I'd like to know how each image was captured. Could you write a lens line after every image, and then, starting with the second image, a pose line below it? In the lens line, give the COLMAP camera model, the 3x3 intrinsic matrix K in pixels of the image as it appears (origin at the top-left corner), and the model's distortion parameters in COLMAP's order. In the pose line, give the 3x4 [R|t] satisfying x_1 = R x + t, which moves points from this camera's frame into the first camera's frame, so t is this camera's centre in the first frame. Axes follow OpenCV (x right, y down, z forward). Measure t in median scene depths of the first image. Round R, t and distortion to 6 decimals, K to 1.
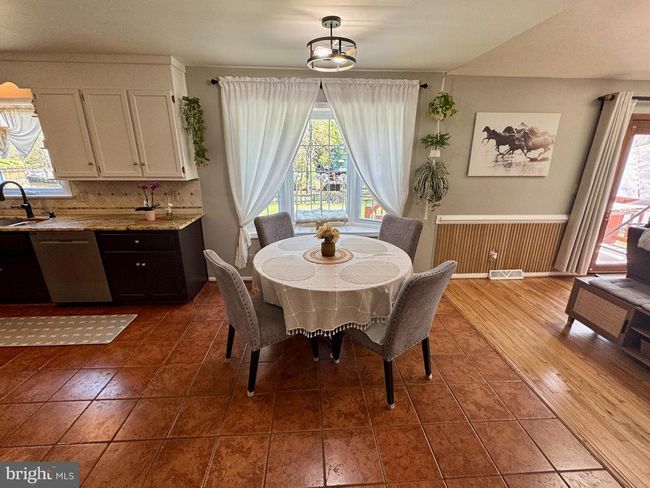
lens RADIAL K [[284.5, 0, 325.0], [0, 284.5, 244.0], [0, 0, 1]] dist [-0.001908, -0.000360]
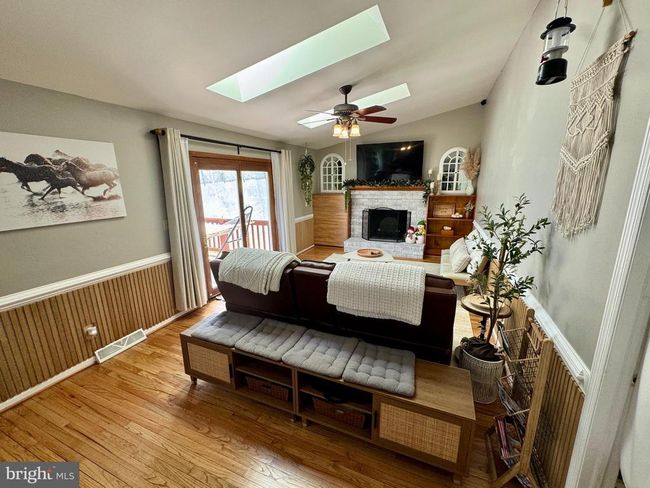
lens RADIAL K [[273.5, 0, 325.0], [0, 273.5, 244.0], [0, 0, 1]] dist [-0.002221, 0.000145]
pose [[0.439067, -0.214040, 0.872586, 0.340304], [0.282229, 0.954904, 0.092220, -0.075233], [-0.852975, 0.205778, 0.479675, 0.144241]]
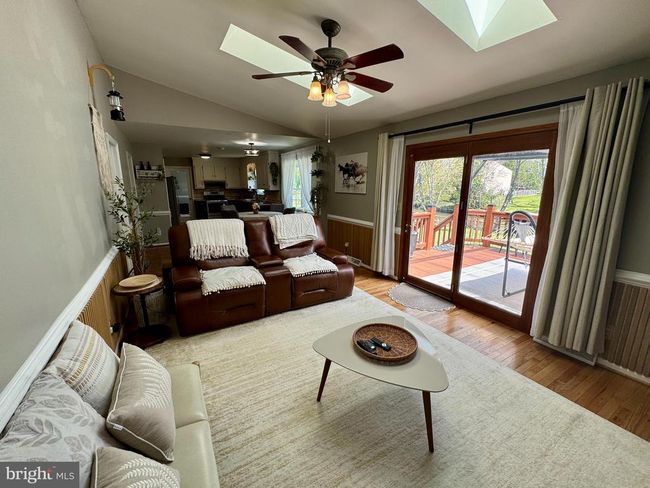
lens RADIAL K [[273.5, 0, 325.0], [0, 273.5, 244.0], [0, 0, 1]] dist [-0.002221, 0.000145]
pose [[0.454270, 0.189113, -0.870560, 2.056100], [-0.269310, 0.960639, 0.068152, -0.035521], [0.849183, 0.203491, 0.487319, 0.212976]]
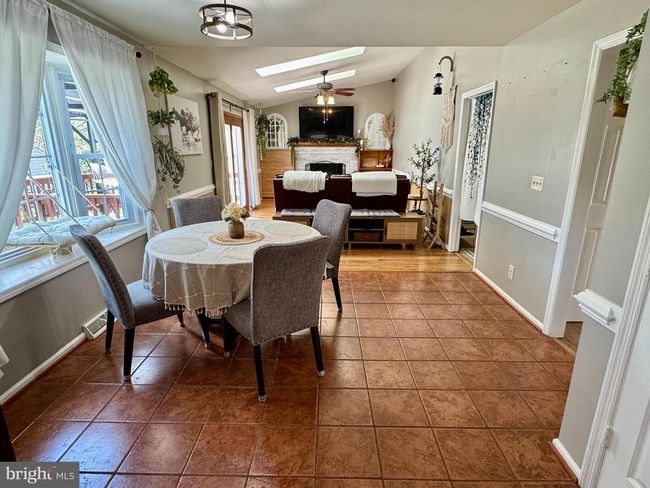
lens RADIAL K [[350.3, 0, 325.0], [0, 350.3, 244.0], [0, 0, 1]] dist [-0.000722, -0.000049]
pose [[0.069386, -0.273817, 0.959276, -0.756657], [0.300884, 0.922557, 0.241573, -0.093502], [-0.951133, 0.271869, 0.146400, 0.415326]]
